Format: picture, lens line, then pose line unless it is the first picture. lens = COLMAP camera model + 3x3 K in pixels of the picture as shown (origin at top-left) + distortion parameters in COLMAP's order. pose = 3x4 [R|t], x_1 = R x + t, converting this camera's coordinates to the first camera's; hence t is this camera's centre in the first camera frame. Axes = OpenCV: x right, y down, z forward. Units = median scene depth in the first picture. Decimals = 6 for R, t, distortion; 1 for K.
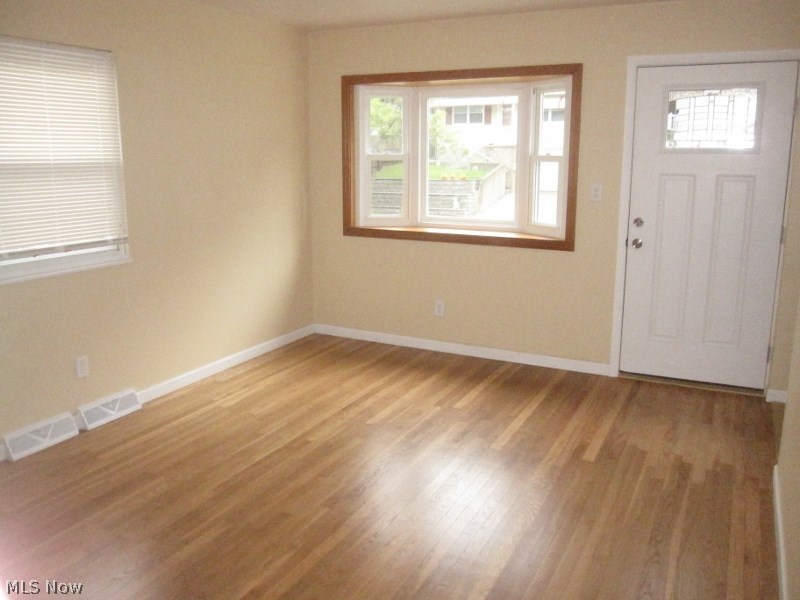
lens RADIAL K [[670.6, 0, 400.7], [0, 670.6, 299.3], [0, 0, 1]] dist [-0.013677, -0.005262]
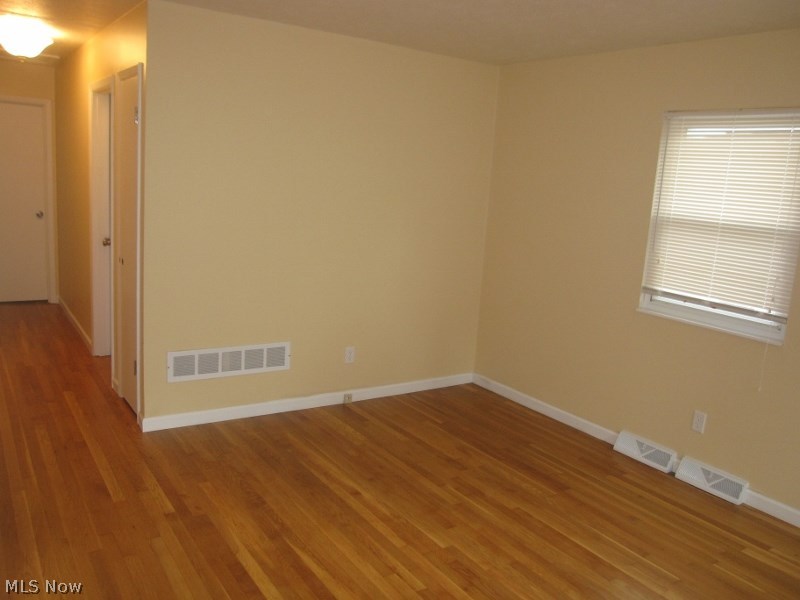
lens RADIAL K [[670.6, 0, 400.3], [0, 670.6, 299.5], [0, 0, 1]] dist [-0.013677, -0.005262]
pose [[-0.474123, 0.130599, -0.870719, 0.627786], [-0.254471, 0.926406, 0.277516, -0.248803], [0.842883, 0.353150, -0.405997, 1.016324]]
